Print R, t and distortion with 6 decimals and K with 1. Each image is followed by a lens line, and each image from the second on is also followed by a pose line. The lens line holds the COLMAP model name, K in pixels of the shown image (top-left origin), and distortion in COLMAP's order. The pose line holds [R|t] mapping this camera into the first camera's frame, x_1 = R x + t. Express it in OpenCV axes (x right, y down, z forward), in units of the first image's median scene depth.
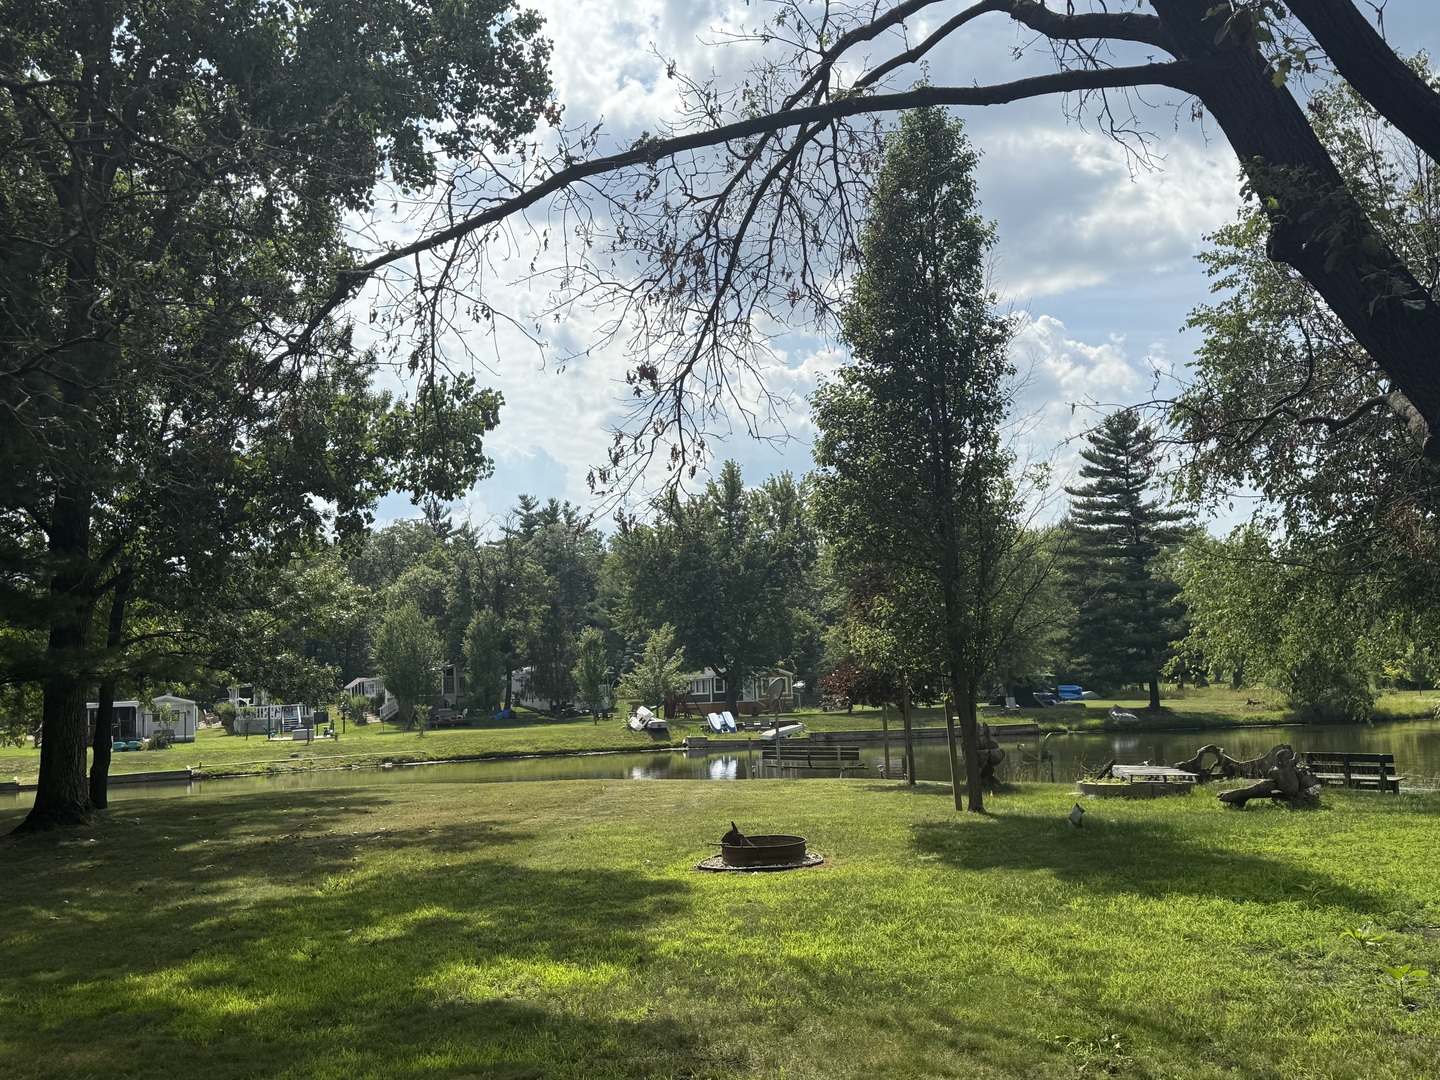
lens RADIAL K [[1463.0, 0, 725.2], [0, 1463.0, 576.0], [0, 0, 1]] dist [0.161419, 0.002450]
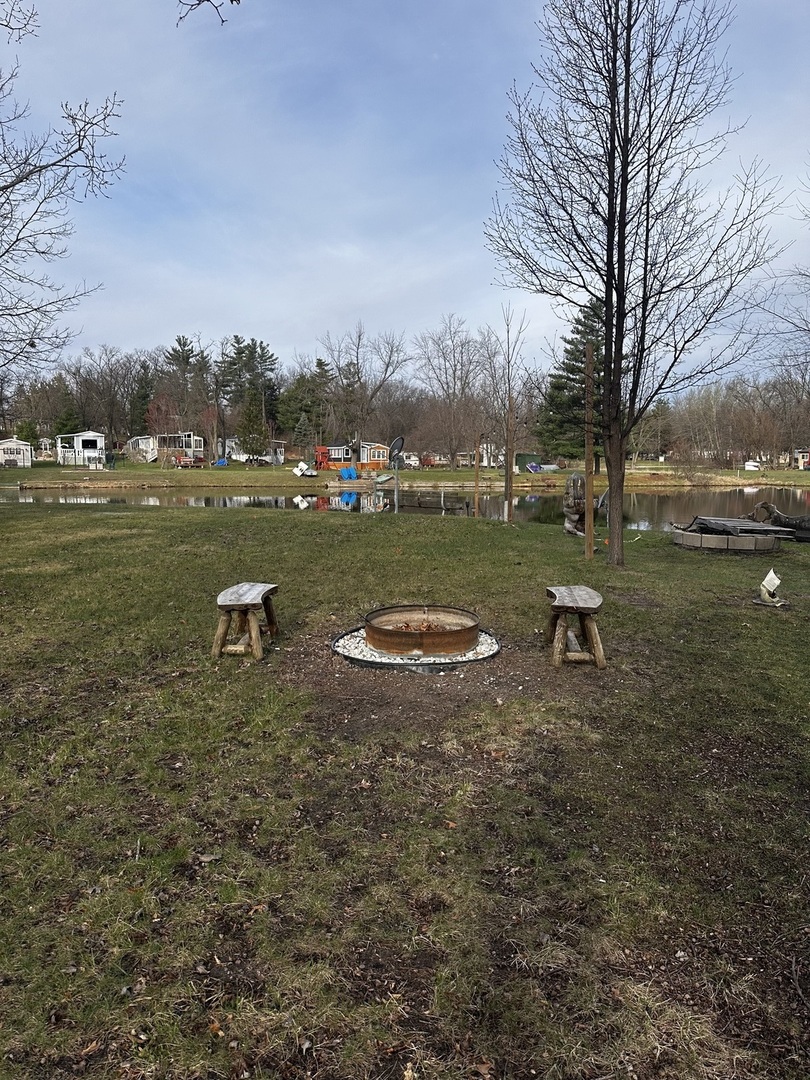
lens RADIAL K [[767.6, 0, 405.0], [0, 767.6, 540.0], [0, 0, 1]] dist [0.107040, 0.000028]
pose [[0.996310, 0.039110, 0.076396, -0.002347], [-0.052341, 0.982325, 0.179714, 0.012431], [-0.068017, -0.183049, 0.980748, 0.111243]]
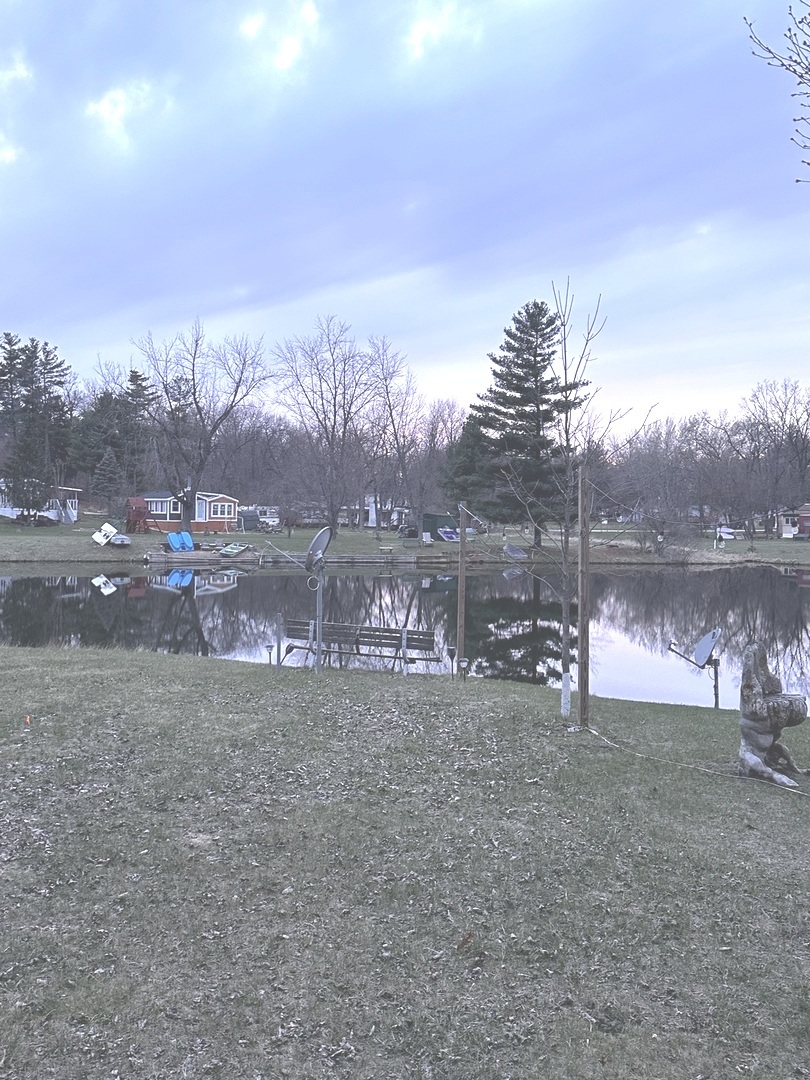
lens RADIAL K [[1046.2, 0, 405.0], [0, 1046.2, 540.0], [0, 0, 1]] dist [0.219680, -0.492843]
pose [[0.974518, 0.053921, 0.217734, -0.010797], [-0.075936, 0.992668, 0.094038, 0.009307], [-0.211067, -0.108176, 0.971467, 0.173581]]
